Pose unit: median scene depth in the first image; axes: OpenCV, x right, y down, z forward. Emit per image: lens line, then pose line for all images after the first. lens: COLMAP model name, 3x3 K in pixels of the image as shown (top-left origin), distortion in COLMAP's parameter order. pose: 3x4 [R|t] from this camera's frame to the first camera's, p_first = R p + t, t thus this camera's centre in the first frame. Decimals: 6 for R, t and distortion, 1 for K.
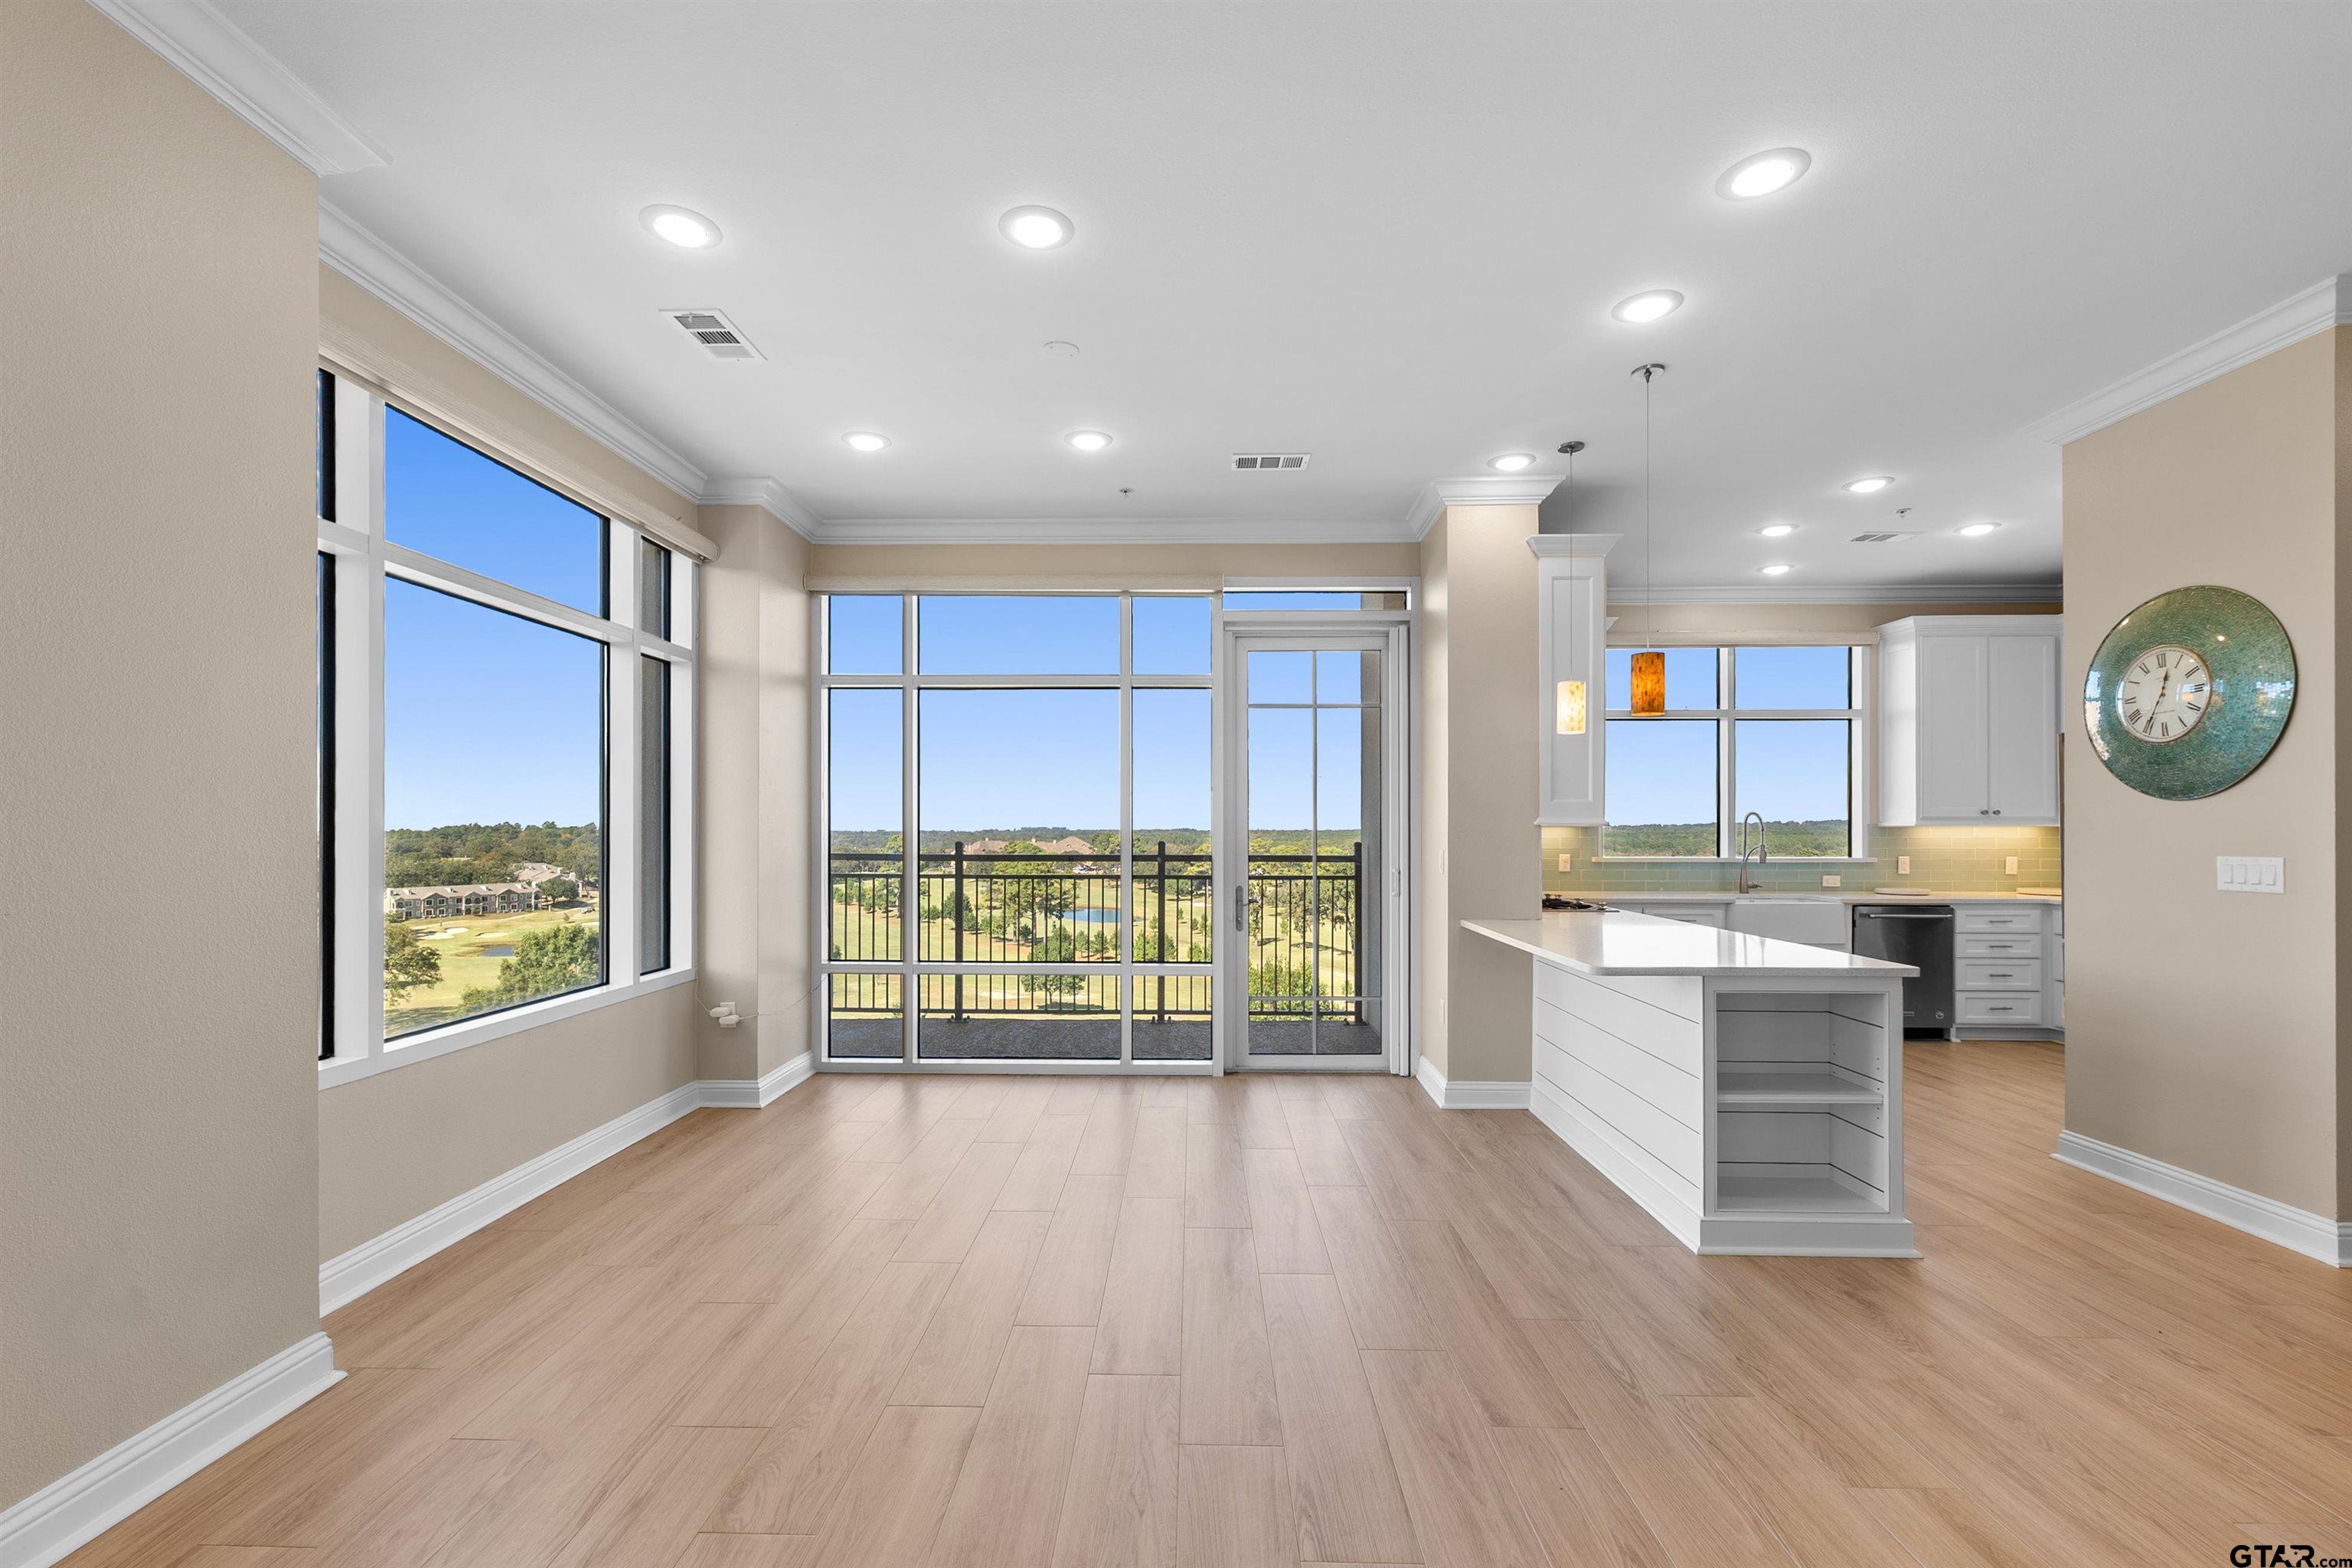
lens RADIAL K [[1004.7, 0, 1176.4], [0, 1004.7, 825.7], [0, 0, 1]] dist [0.002878, 0.000063]
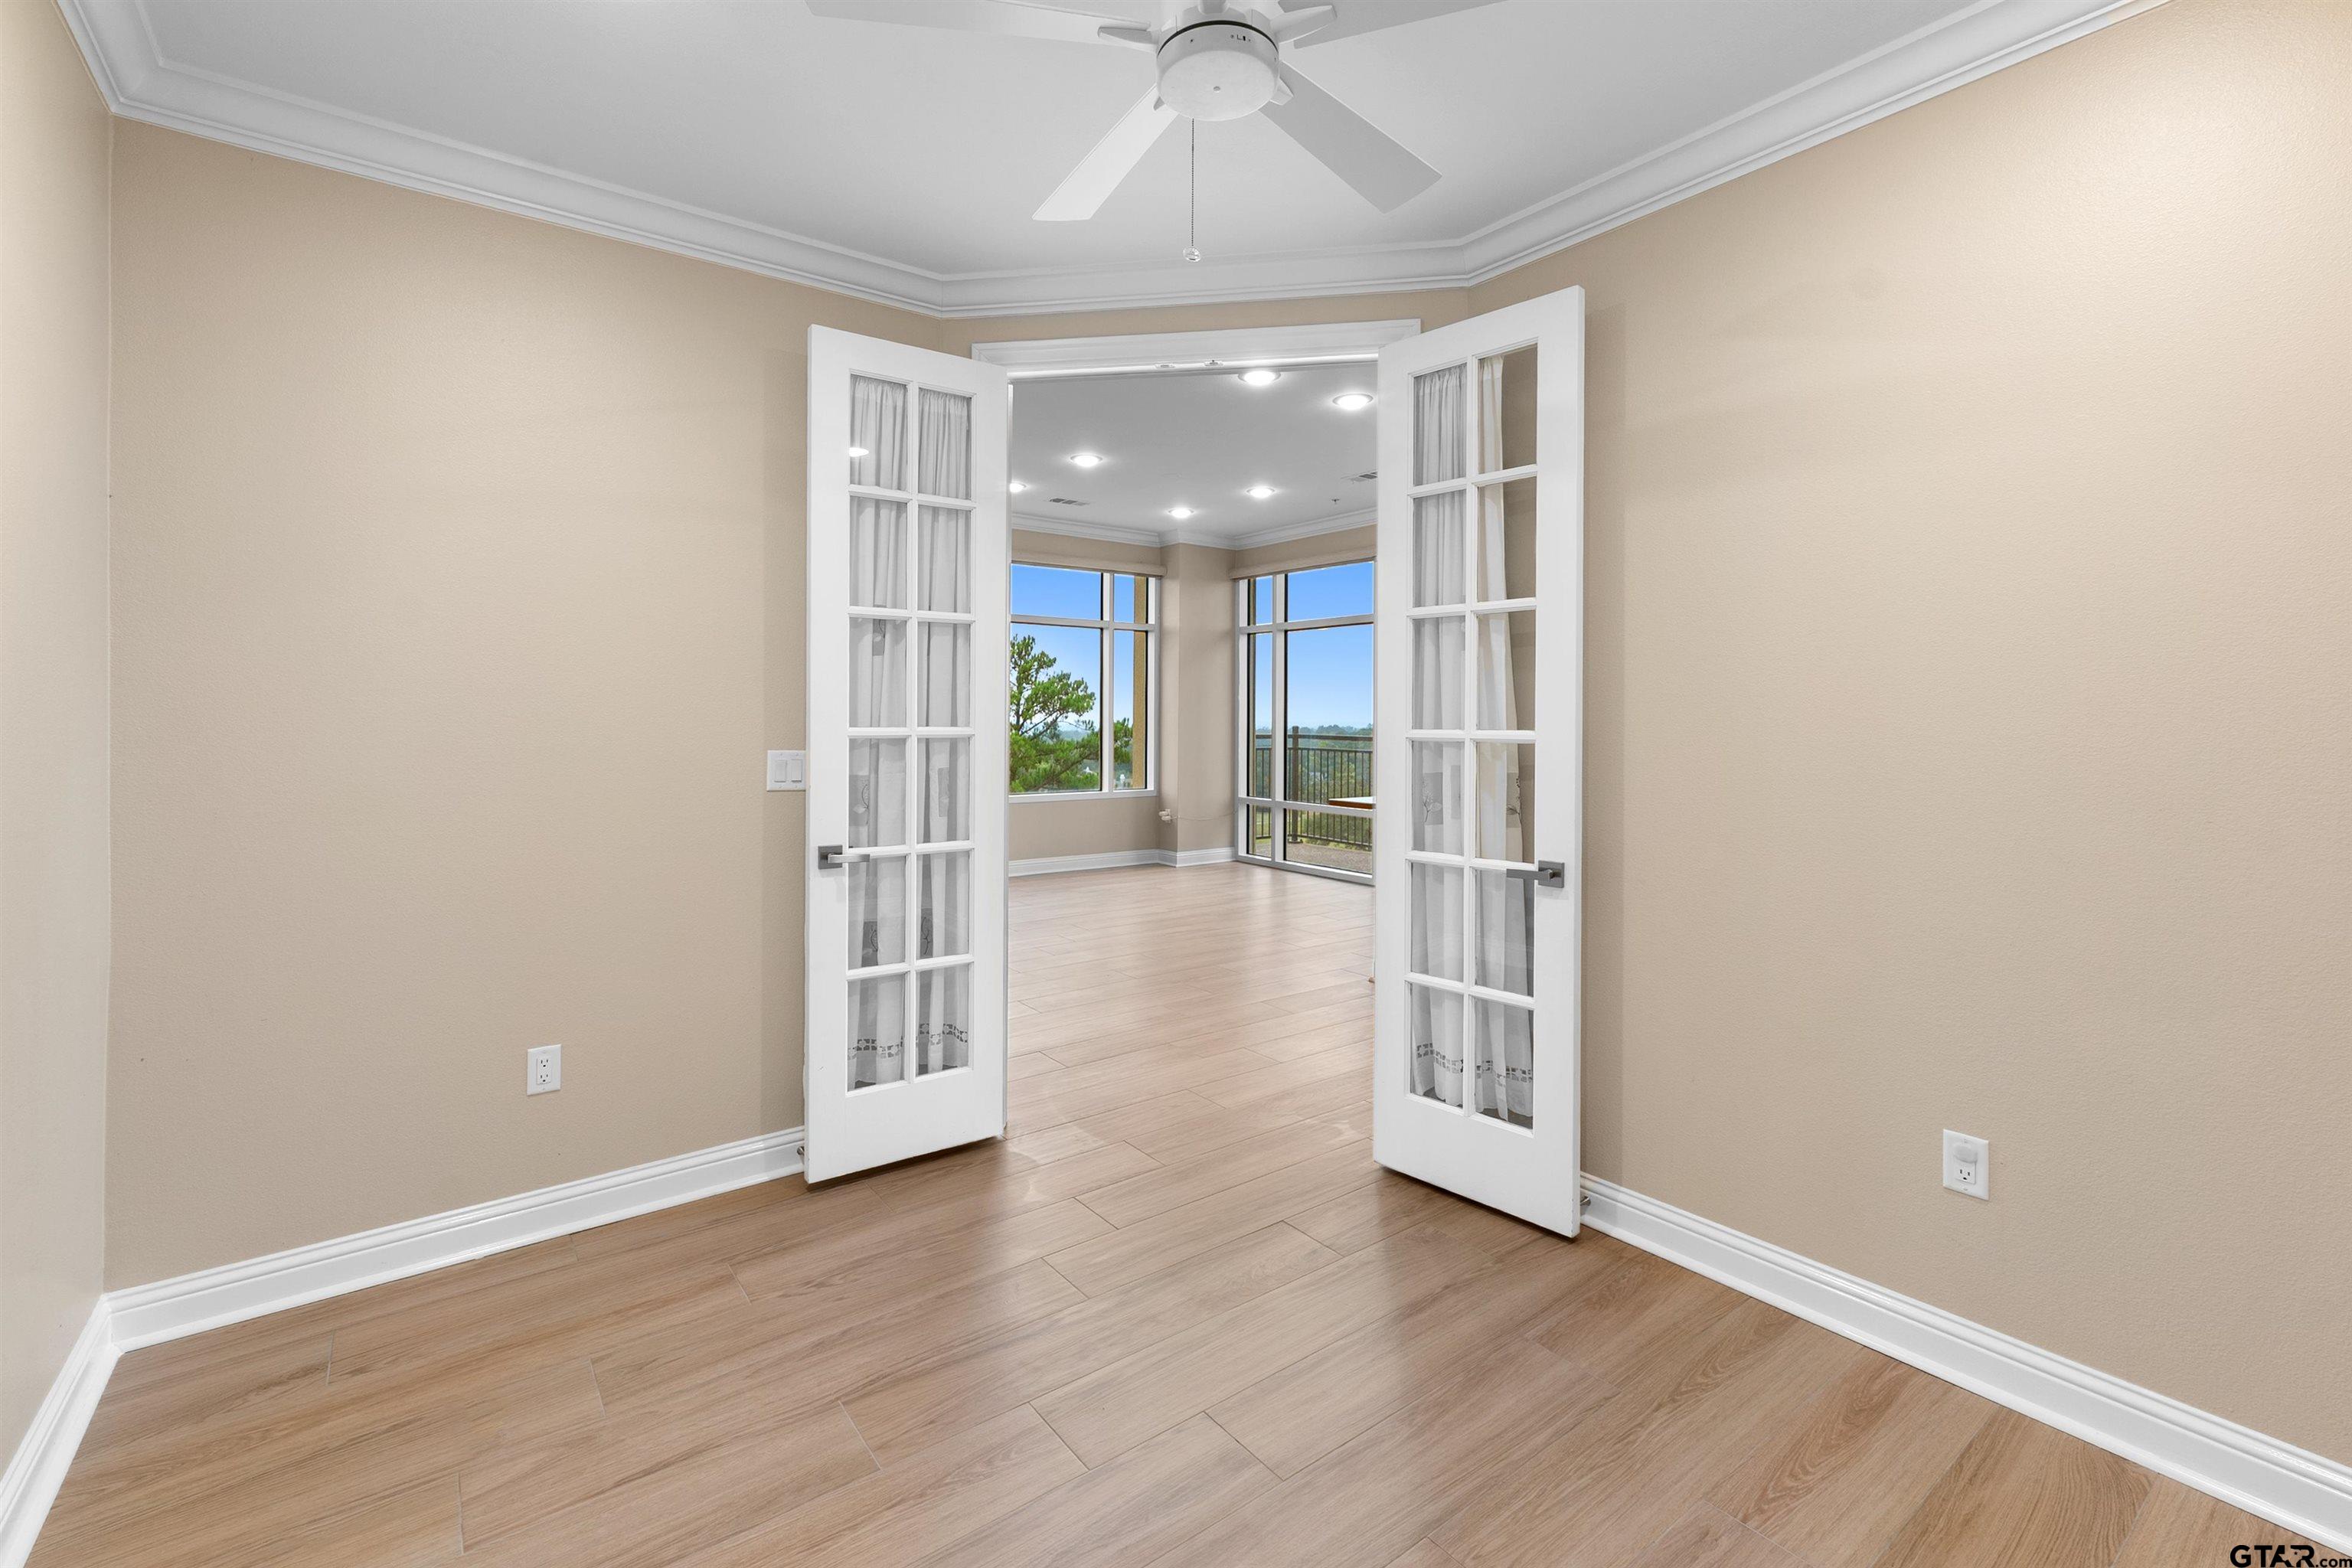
lens RADIAL K [[1005.5, 0, 1174.4], [0, 1005.5, 719.4], [0, 0, 1]] dist [0.000078, -0.000001]
pose [[0.615770, 0.001587, -0.787924, 0.925455], [-0.001475, 0.999999, 0.000861, 0.003809], [0.787924, 0.000632, 0.615772, -0.134922]]
